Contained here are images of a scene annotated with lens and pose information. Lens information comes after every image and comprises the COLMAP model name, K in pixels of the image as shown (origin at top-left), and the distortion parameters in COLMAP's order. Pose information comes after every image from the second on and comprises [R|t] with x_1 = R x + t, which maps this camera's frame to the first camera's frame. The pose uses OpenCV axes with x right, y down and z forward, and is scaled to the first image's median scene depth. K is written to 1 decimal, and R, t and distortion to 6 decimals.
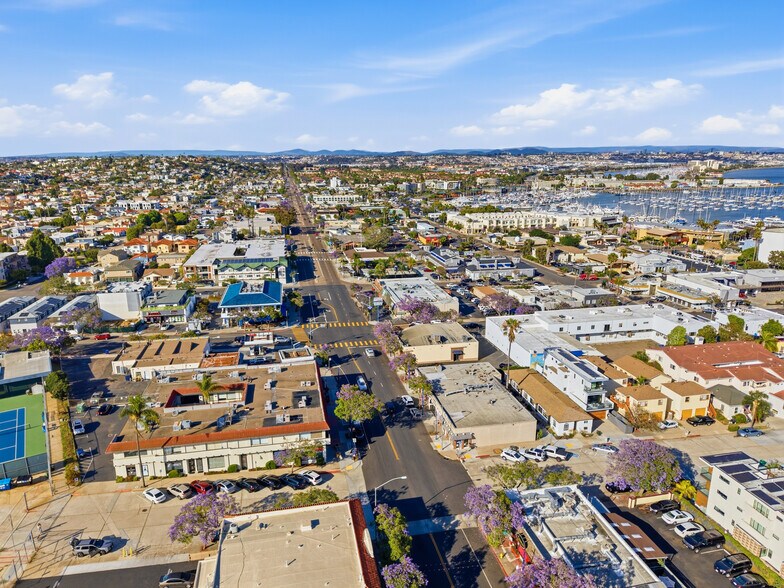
lens RADIAL K [[522.4, 0, 391.0], [0, 522.4, 297.2], [0, 0, 1]] dist [0.042736, -0.050696]
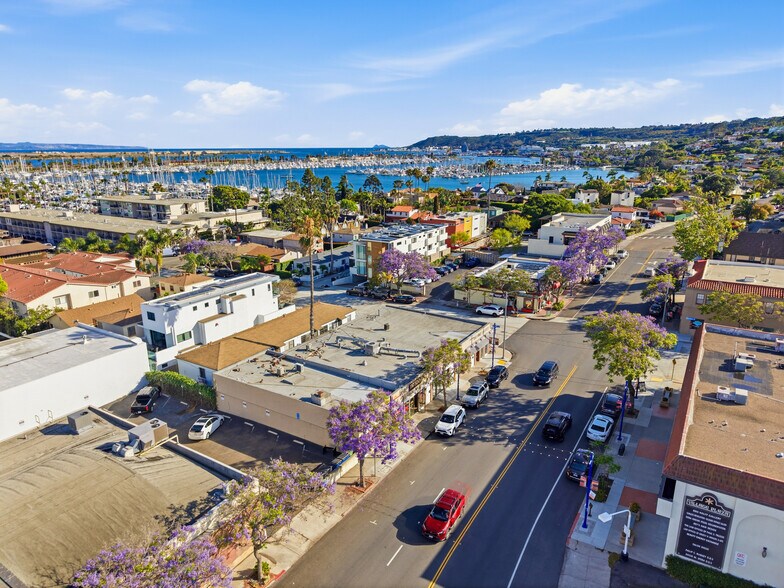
lens RADIAL K [[522.4, 0, 391.0], [0, 522.4, 297.2], [0, 0, 1]] dist [0.042736, -0.050696]
pose [[-0.721091, -0.183939, 0.667977, -0.174538], [0.185816, 0.877451, 0.442213, -0.083571], [-0.667457, 0.442997, -0.598543, 1.046499]]
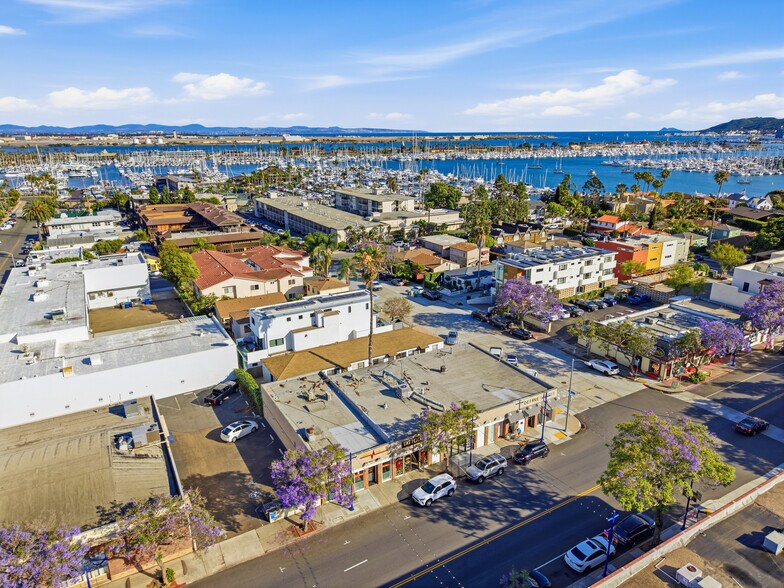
lens RADIAL K [[522.4, 0, 391.0], [0, 522.4, 297.2], [0, 0, 1]] dist [0.042736, -0.050696]
pose [[-0.312827, -0.280815, 0.907349, -0.250452], [0.249606, 0.897412, 0.363797, -0.088870], [-0.916426, 0.340285, -0.210642, 0.892826]]
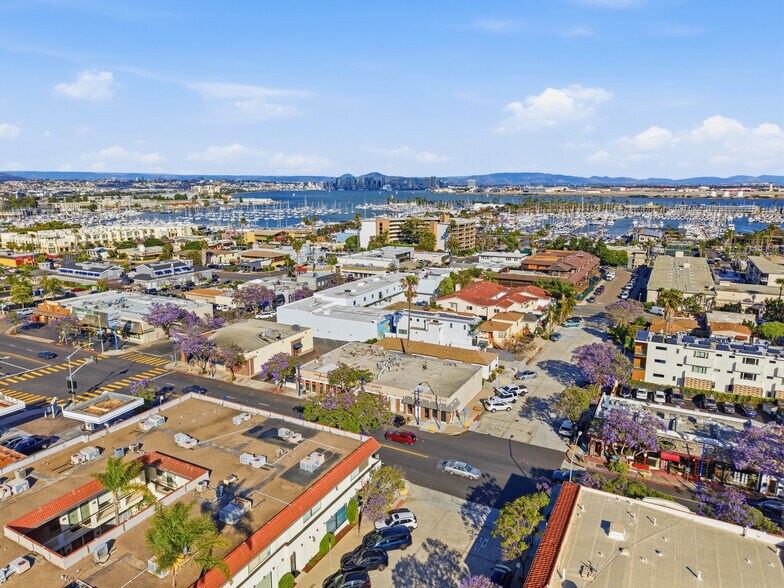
lens RADIAL K [[522.4, 0, 391.0], [0, 522.4, 297.2], [0, 0, 1]] dist [0.042736, -0.050696]
pose [[0.639670, -0.158085, 0.752218, -0.376798], [0.196513, 0.979734, 0.038789, 0.029580], [-0.743105, 0.123008, 0.657772, 0.348880]]
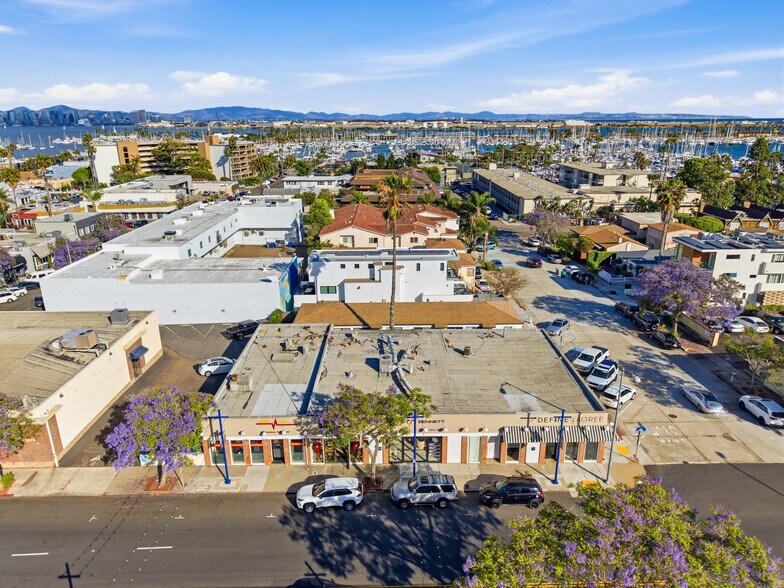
lens RADIAL K [[522.4, 0, 391.0], [0, 522.4, 297.2], [0, 0, 1]] dist [0.042736, -0.050696]
pose [[0.190016, -0.311528, 0.931045, -0.175157], [0.257130, 0.931012, 0.259039, 0.017697], [-0.947512, 0.190178, 0.257010, 0.723627]]
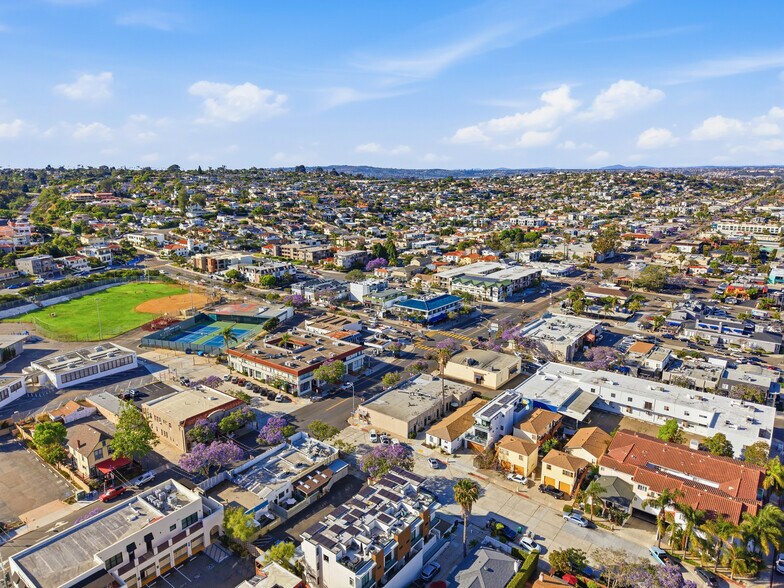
lens RADIAL K [[522.4, 0, 391.0], [0, 522.4, 297.2], [0, 0, 1]] dist [0.042736, -0.050696]
pose [[0.652433, 0.178826, -0.736445, 0.840083], [-0.194240, 0.978759, 0.065584, -0.110750], [0.732531, 0.100258, 0.673310, 0.035875]]
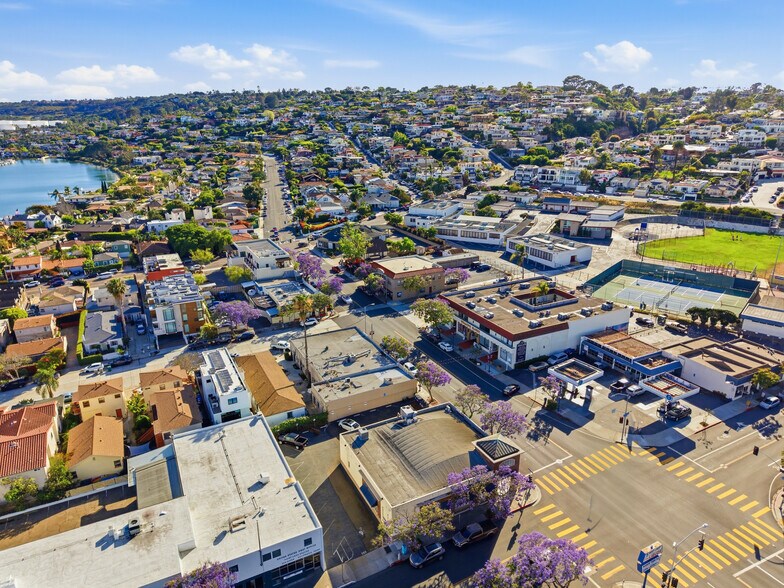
lens RADIAL K [[522.4, 0, 391.0], [0, 522.4, 297.2], [0, 0, 1]] dist [0.042736, -0.050696]
pose [[-0.964931, 0.097673, -0.243656, 0.241658], [-0.056376, 0.829435, 0.555752, -0.373267], [0.256379, 0.549998, -0.794841, 1.405652]]
